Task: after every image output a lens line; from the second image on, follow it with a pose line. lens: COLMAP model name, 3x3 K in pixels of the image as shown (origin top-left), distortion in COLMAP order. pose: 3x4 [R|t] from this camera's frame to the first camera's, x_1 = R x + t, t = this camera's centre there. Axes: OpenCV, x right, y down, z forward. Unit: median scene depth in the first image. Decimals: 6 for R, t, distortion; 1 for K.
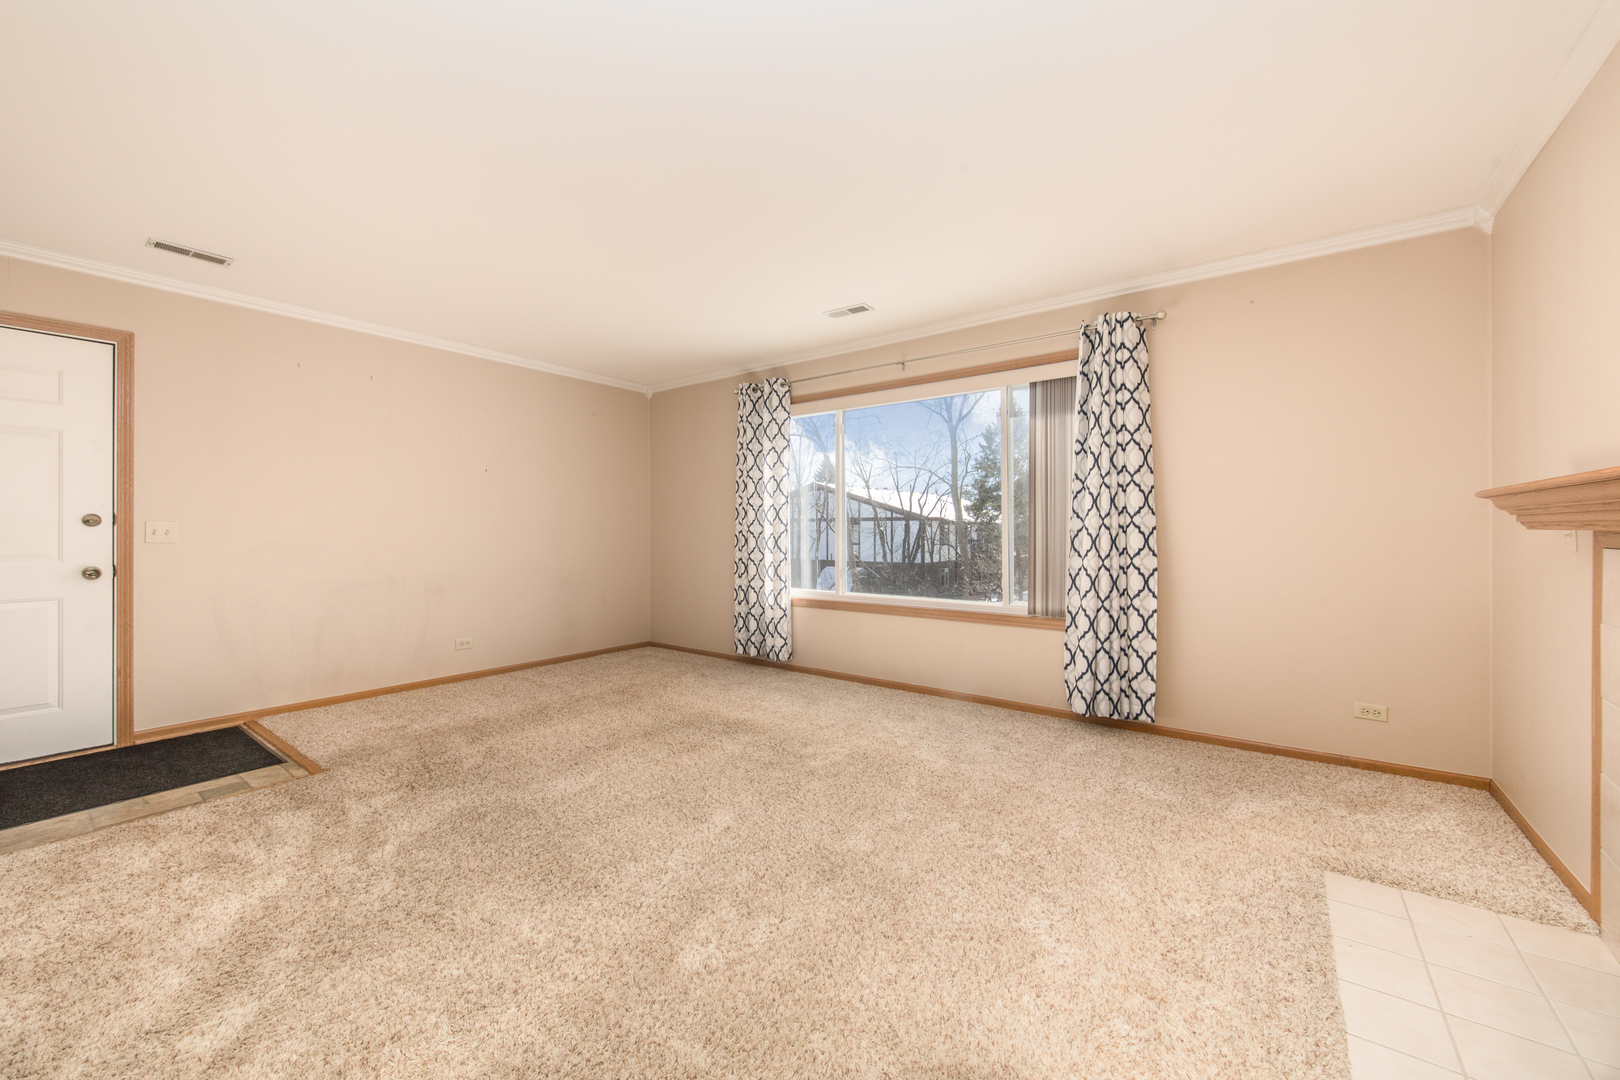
lens RADIAL K [[617.2, 0, 810.0], [0, 617.2, 540.0], [0, 0, 1]] dist [-0.000643, -0.000061]
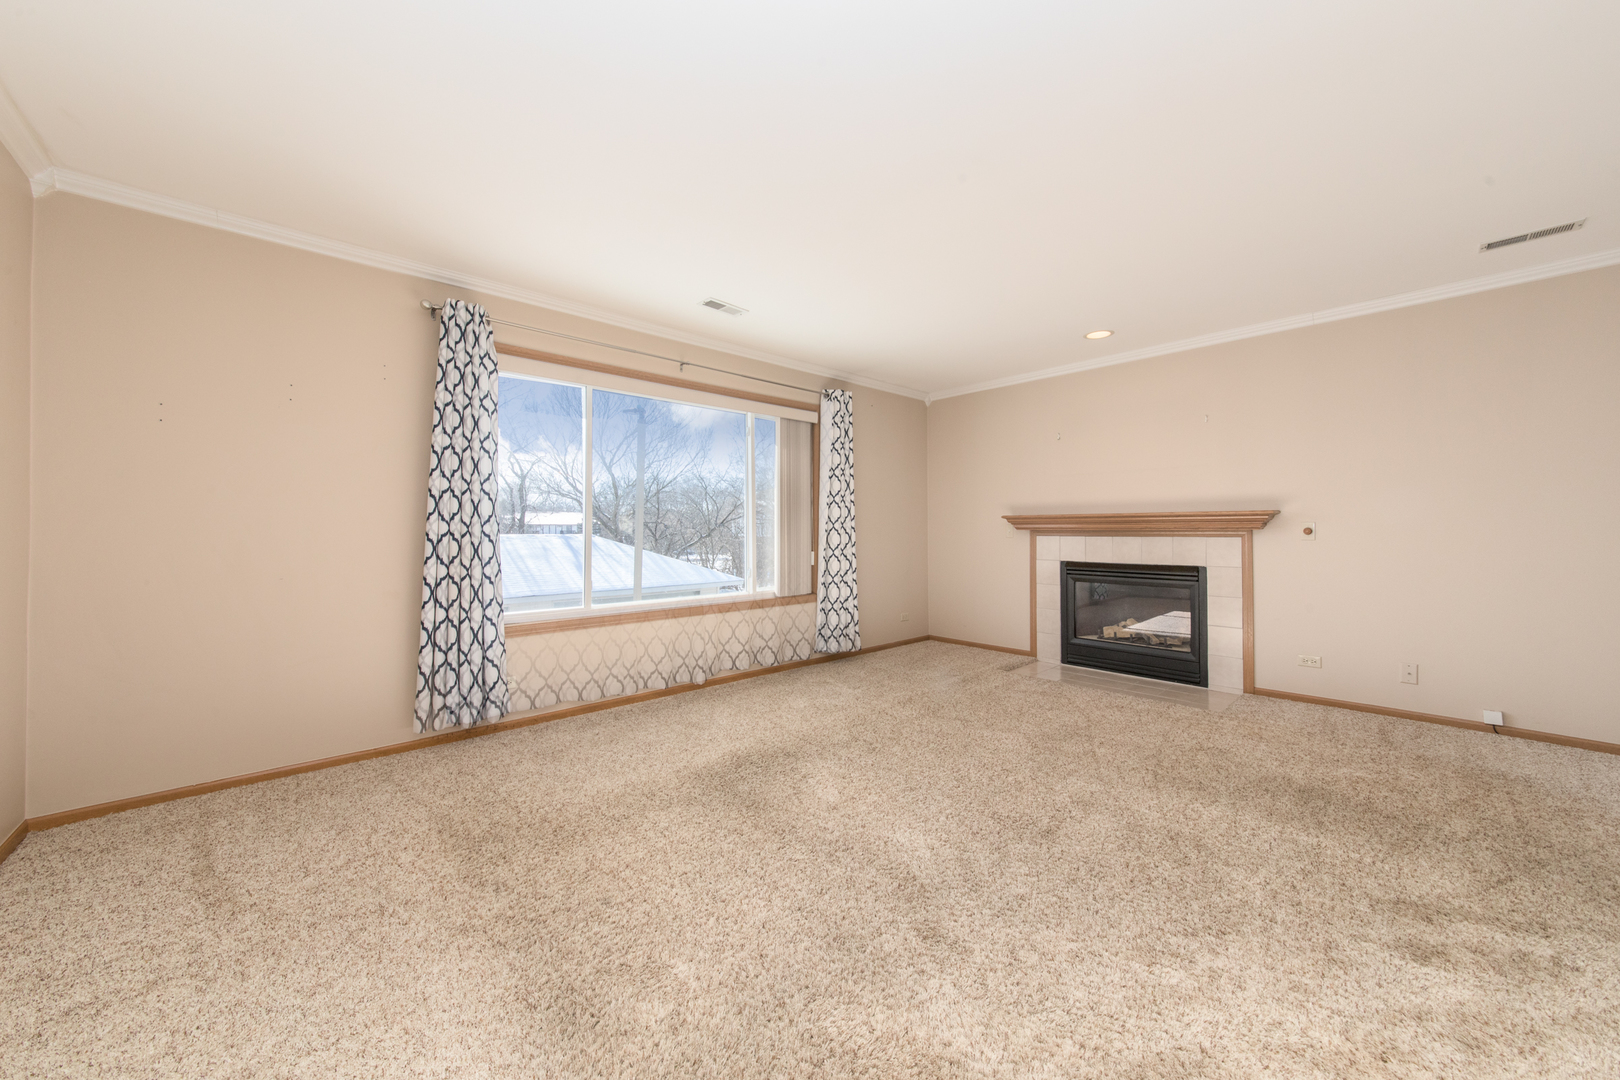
lens RADIAL K [[586.2, 0, 810.0], [0, 586.2, 540.0], [0, 0, 1]] dist [-0.001660, -0.000413]
pose [[0.178686, -0.008279, 0.983871, -0.749048], [0.031138, 0.999511, 0.002755, 0.001320], [-0.983413, 0.030144, 0.178856, 0.643994]]
